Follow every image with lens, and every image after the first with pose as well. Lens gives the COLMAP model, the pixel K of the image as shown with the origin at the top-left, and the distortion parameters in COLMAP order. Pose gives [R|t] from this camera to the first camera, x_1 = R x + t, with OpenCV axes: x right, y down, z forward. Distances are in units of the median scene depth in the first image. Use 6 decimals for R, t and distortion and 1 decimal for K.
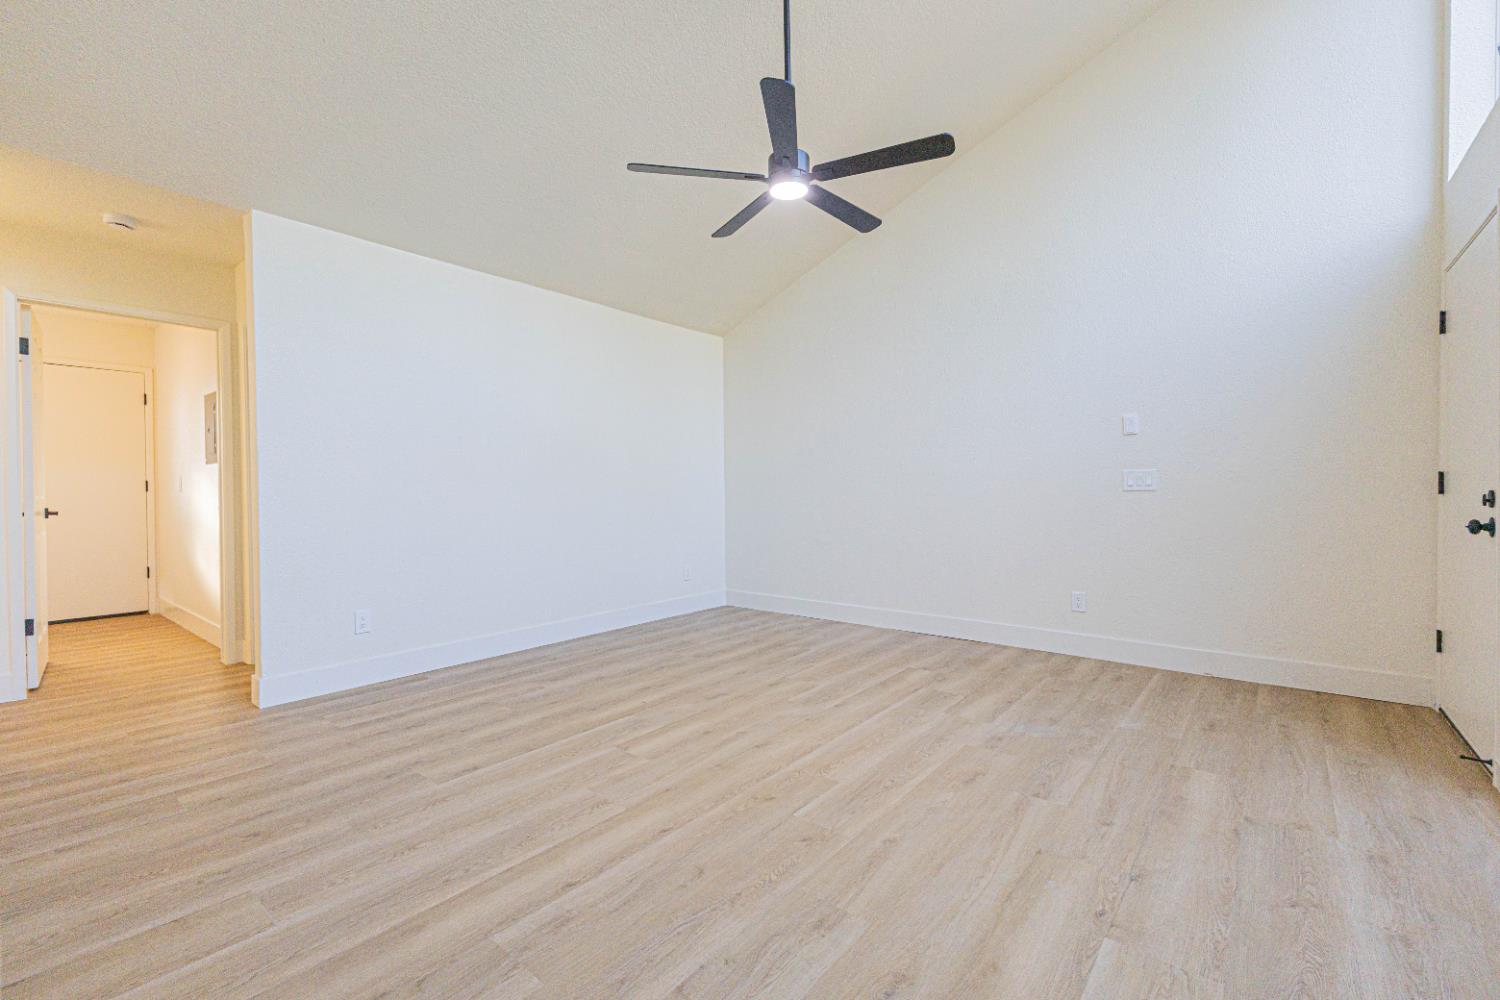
lens RADIAL K [[643.9, 0, 751.2], [0, 643.9, 496.2], [0, 0, 1]] dist [0.001622, -0.000645]
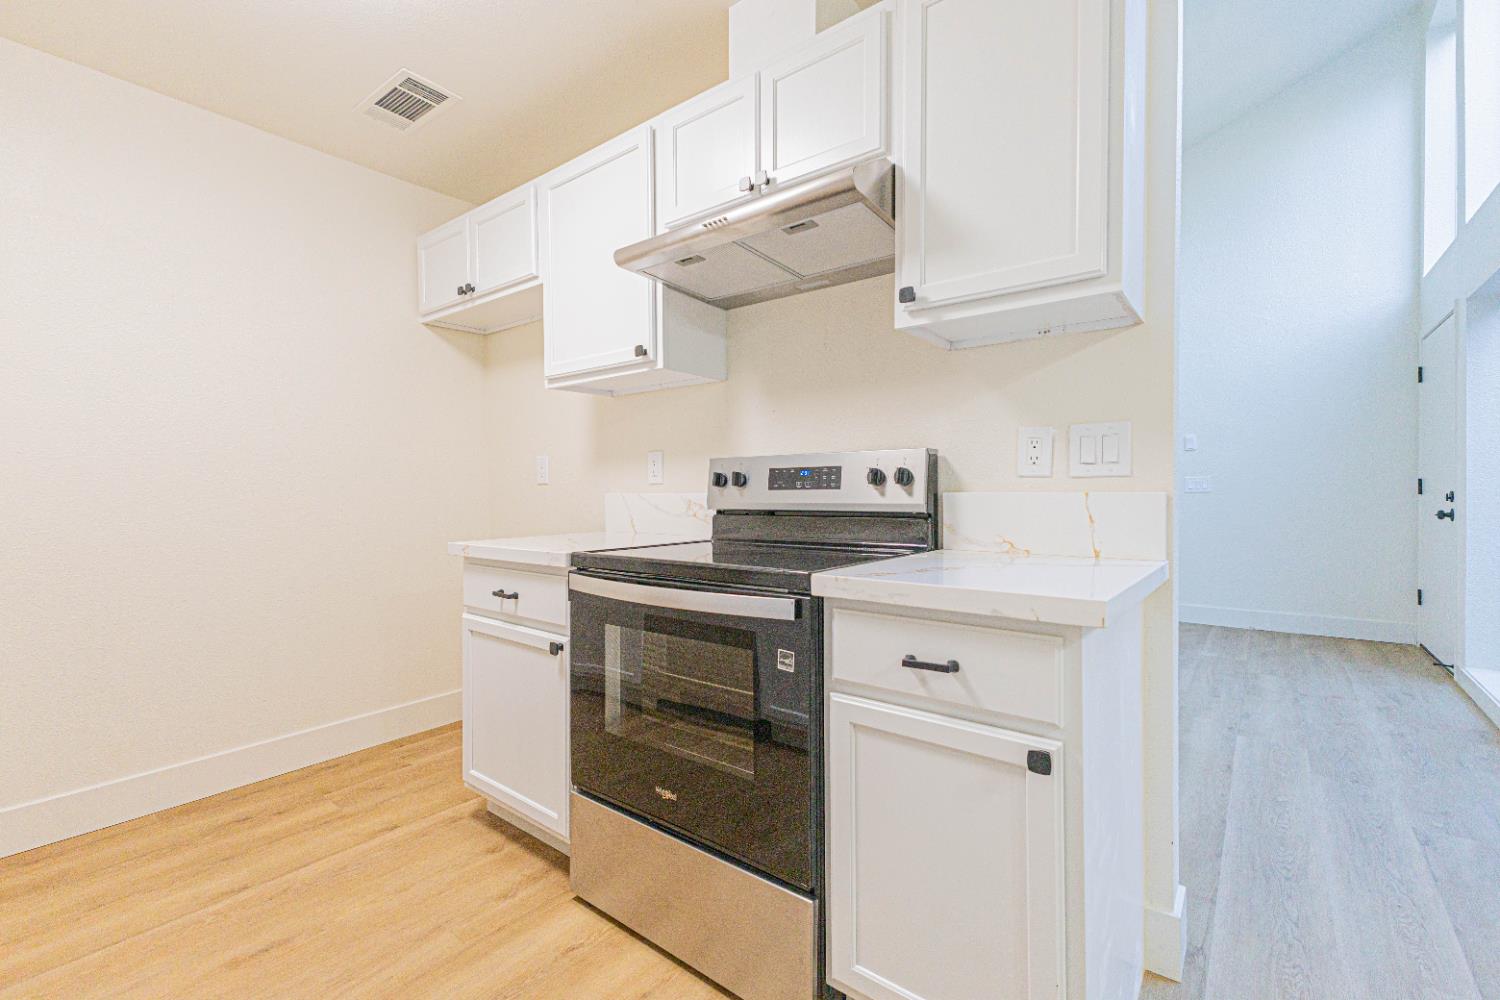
lens RADIAL K [[639.4, 0, 760.7], [0, 639.4, 495.3], [0, 0, 1]] dist [0.002039, 0.000470]
pose [[0.999866, 0.001112, 0.016345, -0.473680], [-0.000972, 0.999963, -0.008571, 0.014180], [-0.016354, 0.008554, 0.999830, -0.453509]]
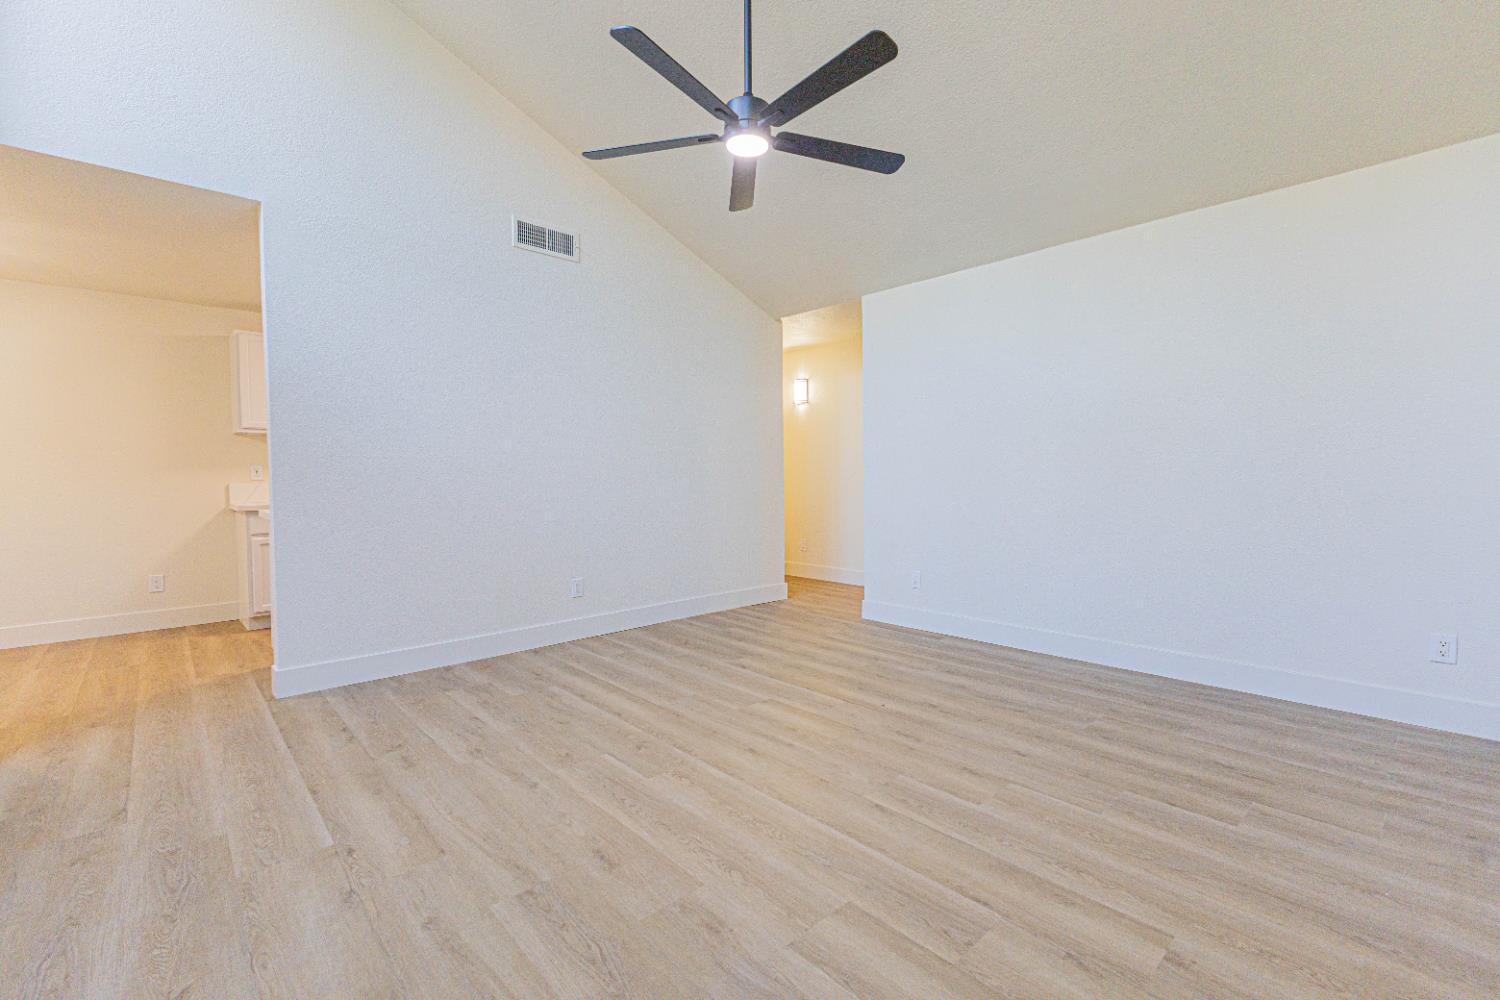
lens RADIAL K [[643.9, 0, 751.2], [0, 643.9, 496.2], [0, 0, 1]] dist [0.001622, -0.000645]
pose [[-0.138958, 0.038690, -0.989542, 0.947187], [-0.007441, 0.999168, 0.040111, -0.027786], [0.990270, 0.012937, -0.138554, 1.129367]]
